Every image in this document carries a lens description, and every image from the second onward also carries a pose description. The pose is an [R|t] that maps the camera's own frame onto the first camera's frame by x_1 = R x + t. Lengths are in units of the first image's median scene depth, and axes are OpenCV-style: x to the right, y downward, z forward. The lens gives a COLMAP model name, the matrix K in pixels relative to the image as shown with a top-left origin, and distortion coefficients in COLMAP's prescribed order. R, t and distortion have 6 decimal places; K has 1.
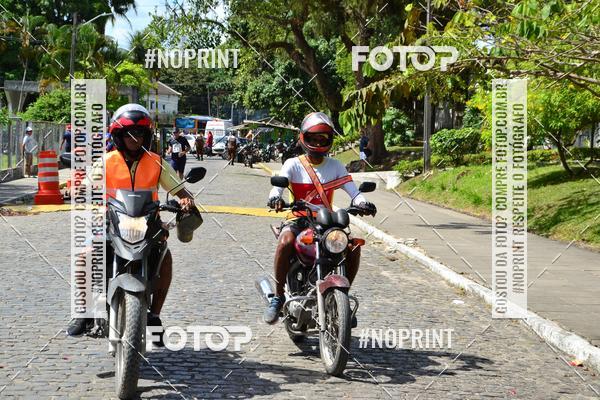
lens RADIAL K [[1794.4, 0, 356.0], [0, 1794.4, 200.7], [0, 0, 1]] dist [0.162191, -1.195502]
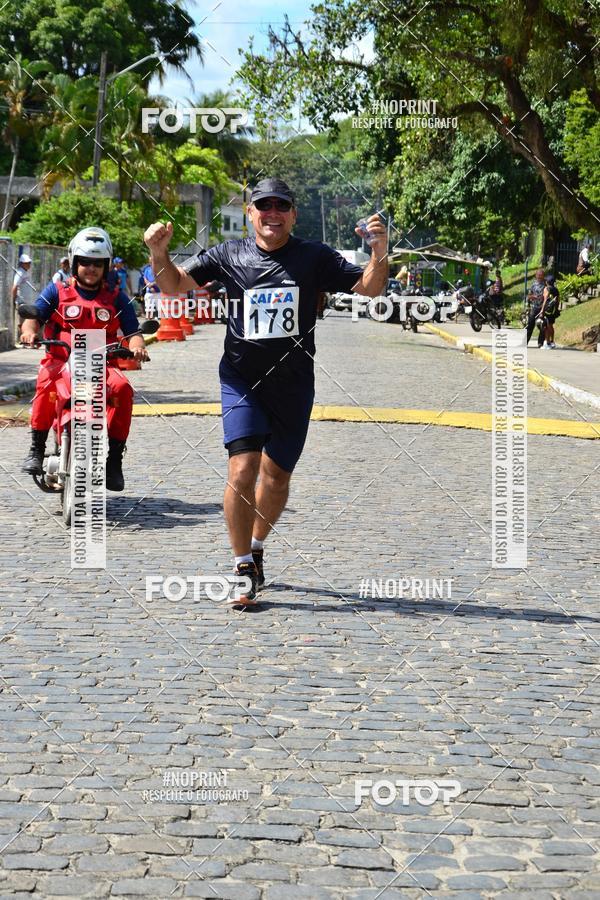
lens RADIAL K [[2871.9, 0, 300.0], [0, 2871.9, 450.0], [0, 0, 1]] dist [0.062358, 1.248558]
pose [[0.996828, 0.006990, -0.079285, -0.023208], [-0.005209, 0.999730, 0.022647, -0.001947], [0.079421, -0.022162, 0.996595, 0.111736]]
